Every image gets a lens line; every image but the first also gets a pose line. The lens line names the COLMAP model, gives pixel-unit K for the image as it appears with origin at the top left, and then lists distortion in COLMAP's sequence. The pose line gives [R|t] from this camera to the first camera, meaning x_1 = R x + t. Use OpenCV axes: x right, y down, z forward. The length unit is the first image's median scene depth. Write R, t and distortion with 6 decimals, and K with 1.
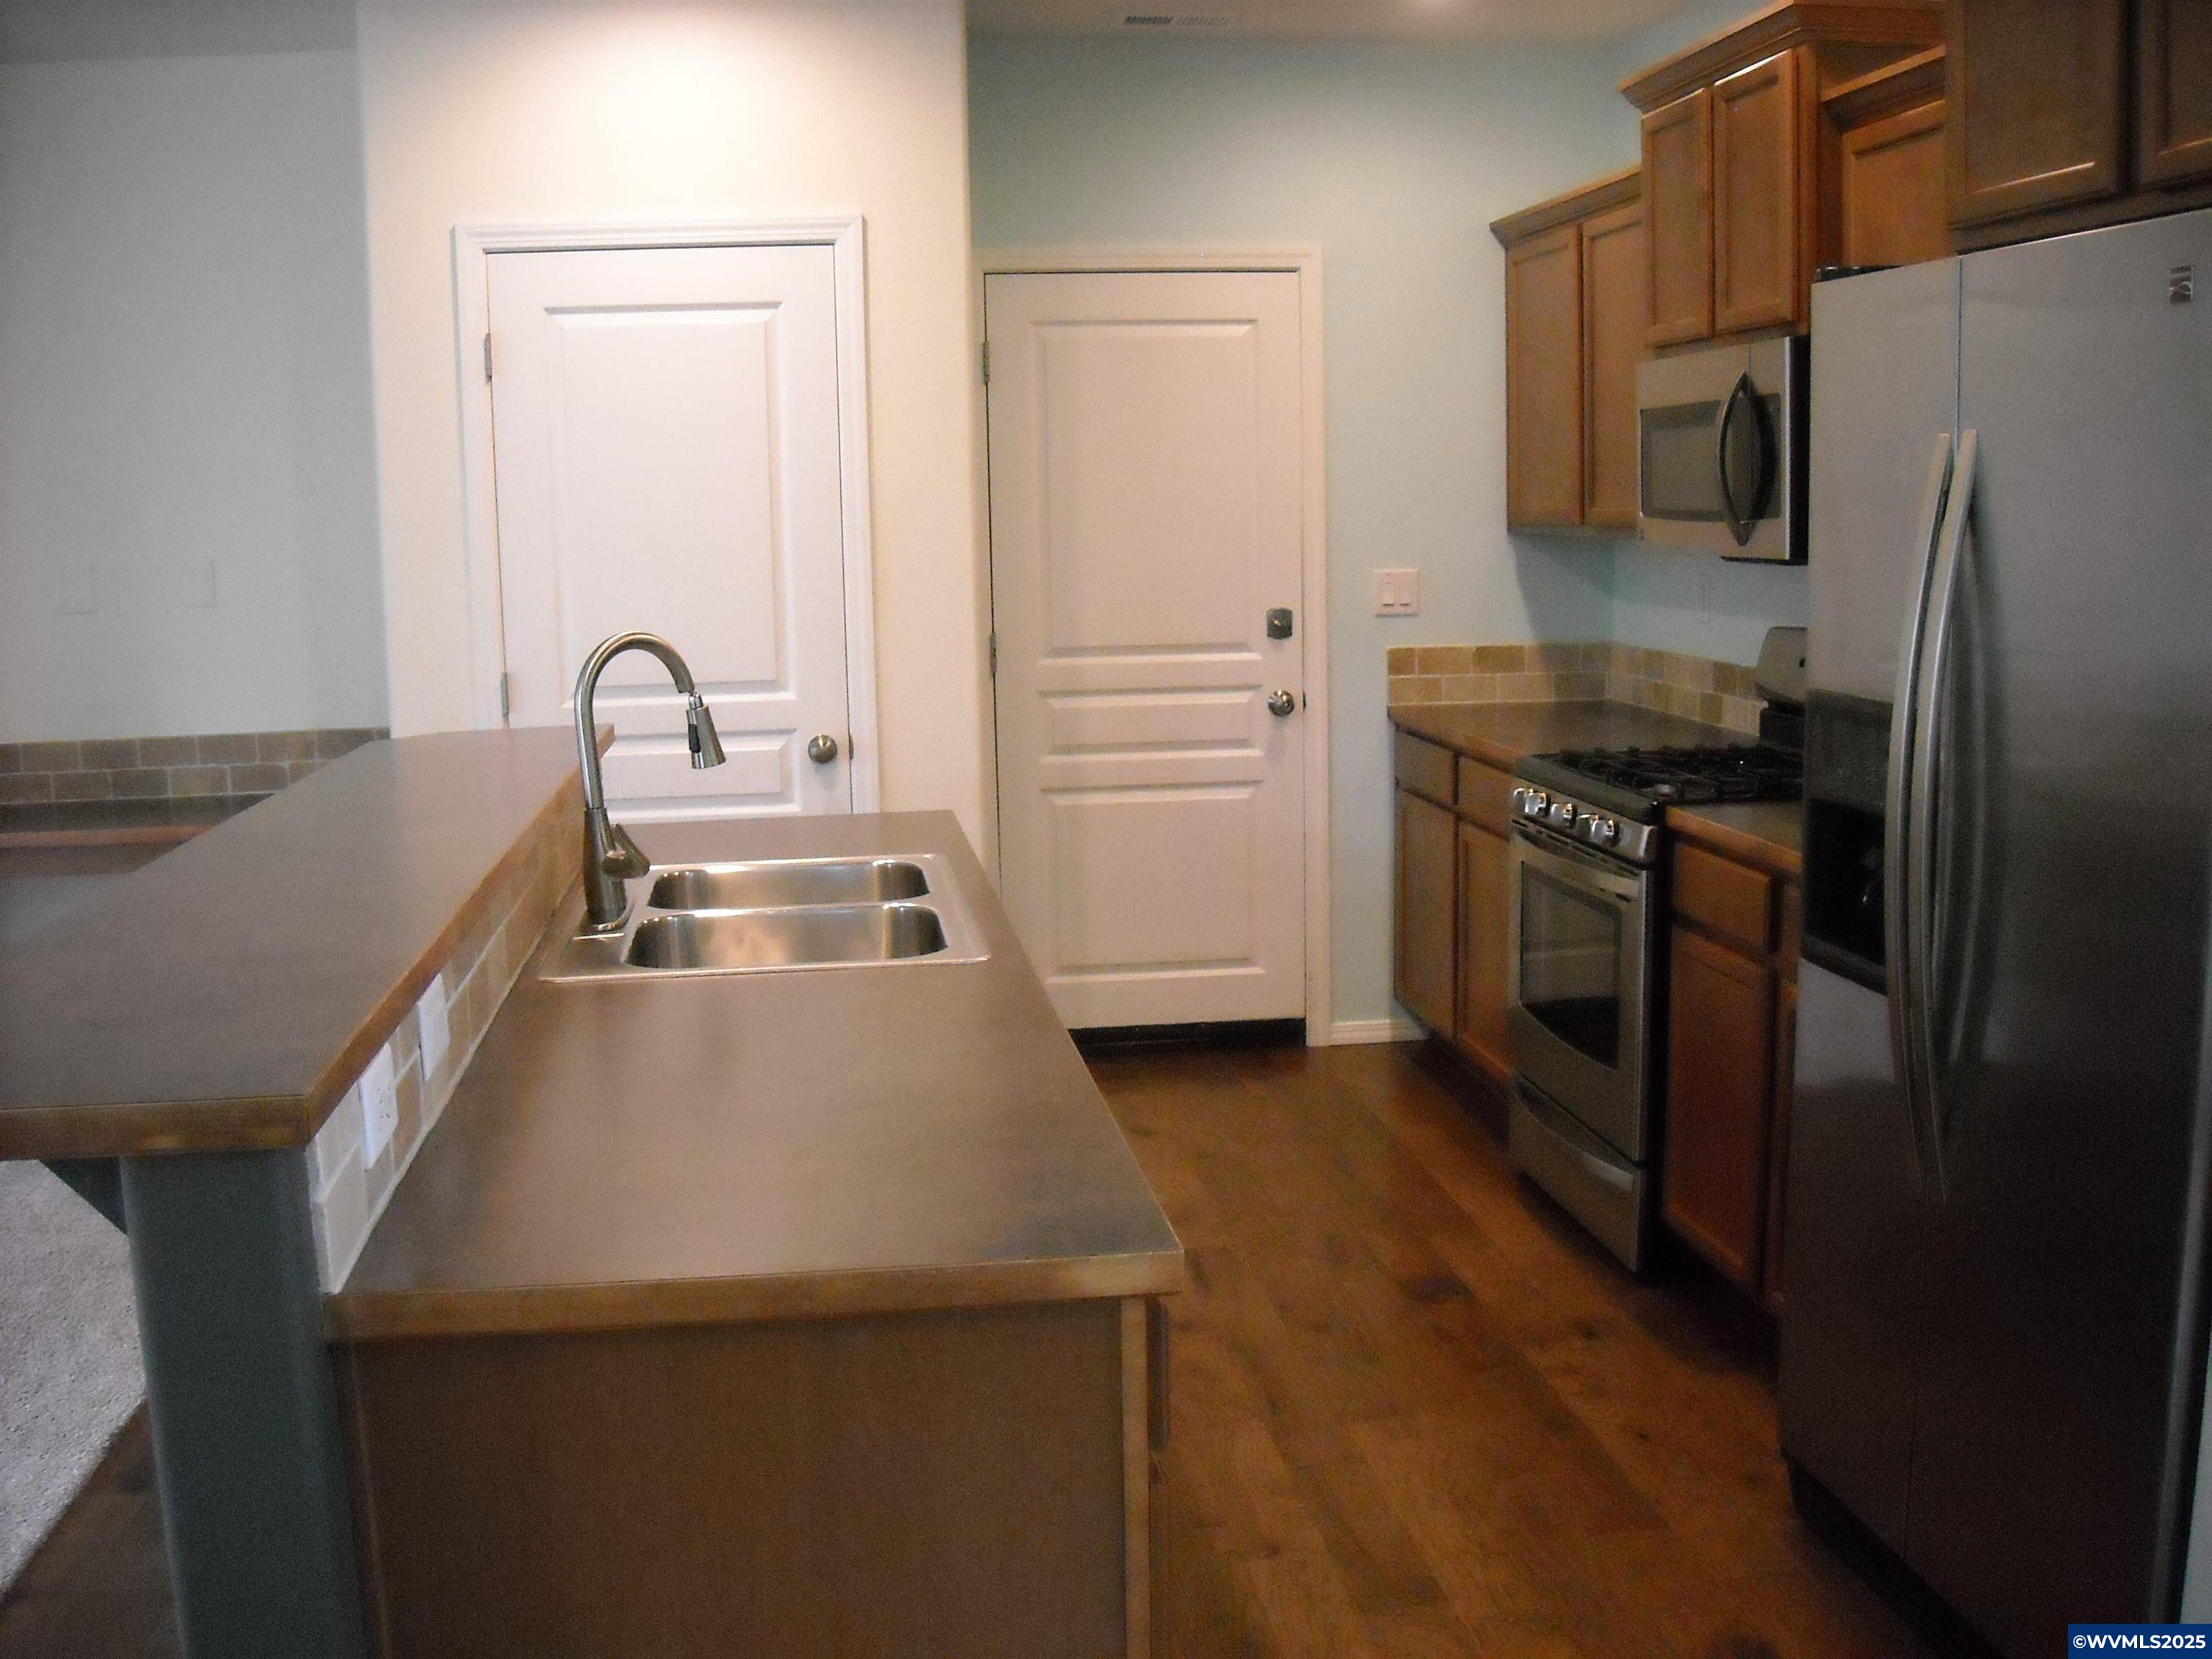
lens RADIAL K [[2219.2, 0, 1106.6], [0, 2219.2, 811.8], [0, 0, 1]] dist [-0.151375, 0.000000]
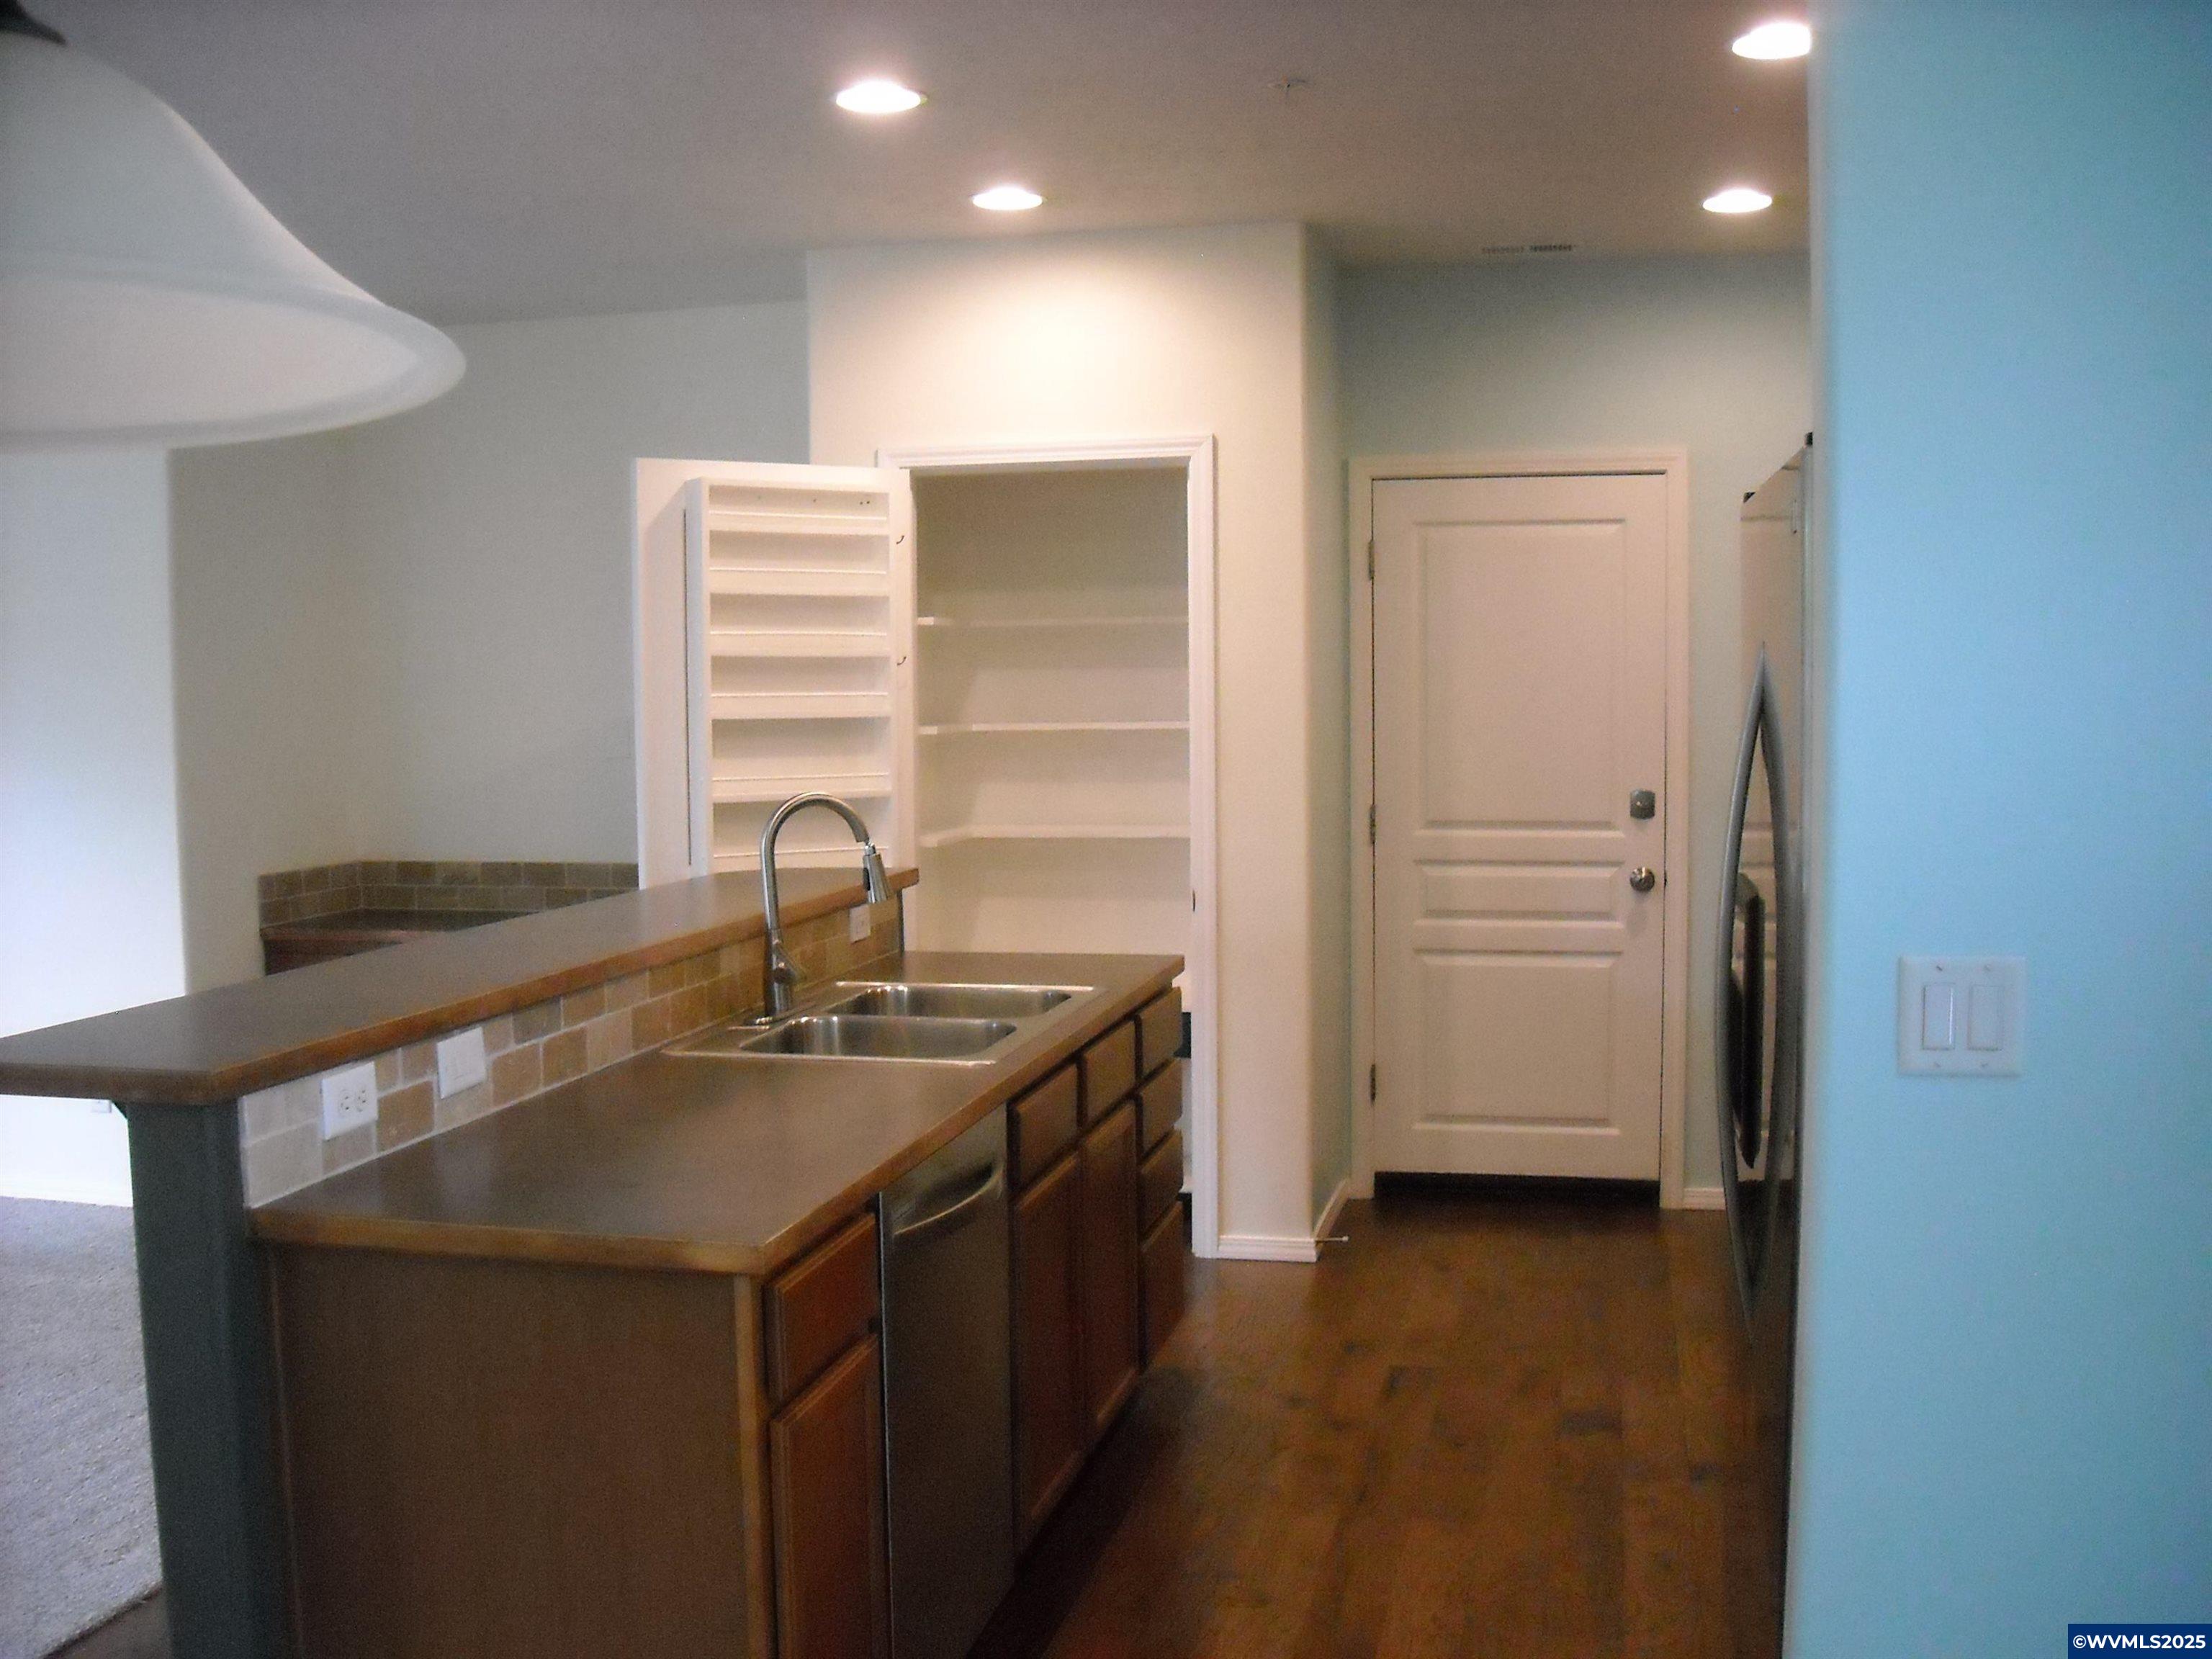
lens RADIAL K [[2219.2, 0, 1108.5], [0, 2219.2, 837.6], [0, 0, 1]] dist [-0.151375, 0.000000]
pose [[0.938119, 0.037346, -0.344294, 0.202252], [-0.058777, 0.996915, -0.052016, 0.000449], [0.341289, 0.069033, 0.937420, -0.071548]]
